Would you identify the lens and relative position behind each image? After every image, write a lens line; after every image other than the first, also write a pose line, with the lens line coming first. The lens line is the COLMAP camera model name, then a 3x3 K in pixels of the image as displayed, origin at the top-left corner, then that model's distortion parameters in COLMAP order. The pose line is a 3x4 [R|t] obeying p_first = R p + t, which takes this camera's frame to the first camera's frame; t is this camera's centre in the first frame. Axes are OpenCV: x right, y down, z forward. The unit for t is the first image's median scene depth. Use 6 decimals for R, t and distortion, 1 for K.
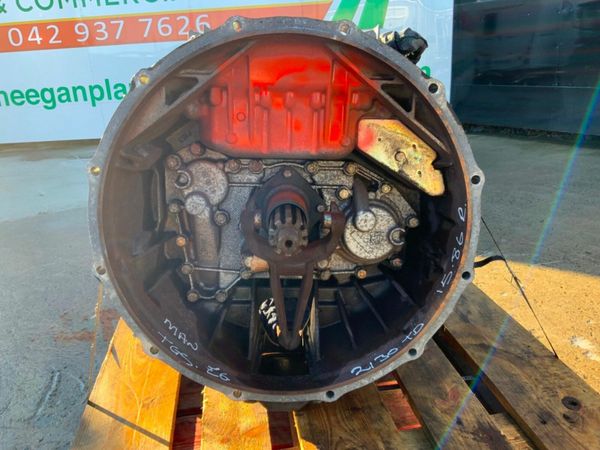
lens RADIAL K [[489.4, 0, 299.2], [0, 489.4, 239.4], [0, 0, 1]] dist [0.074520, -0.158935]
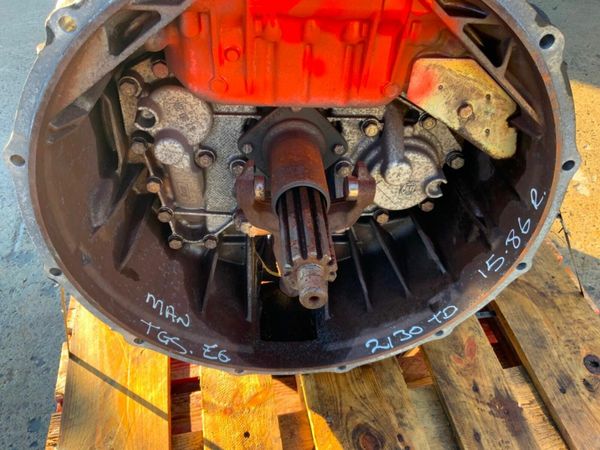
lens RADIAL K [[489.4, 0, 299.2], [0, 489.4, 239.4], [0, 0, 1]] dist [0.074520, -0.158935]
pose [[0.998553, -0.003962, 0.053635, -0.061412], [-0.020715, 0.892001, 0.451559, -0.296975], [-0.049631, -0.452016, 0.890628, 0.294565]]
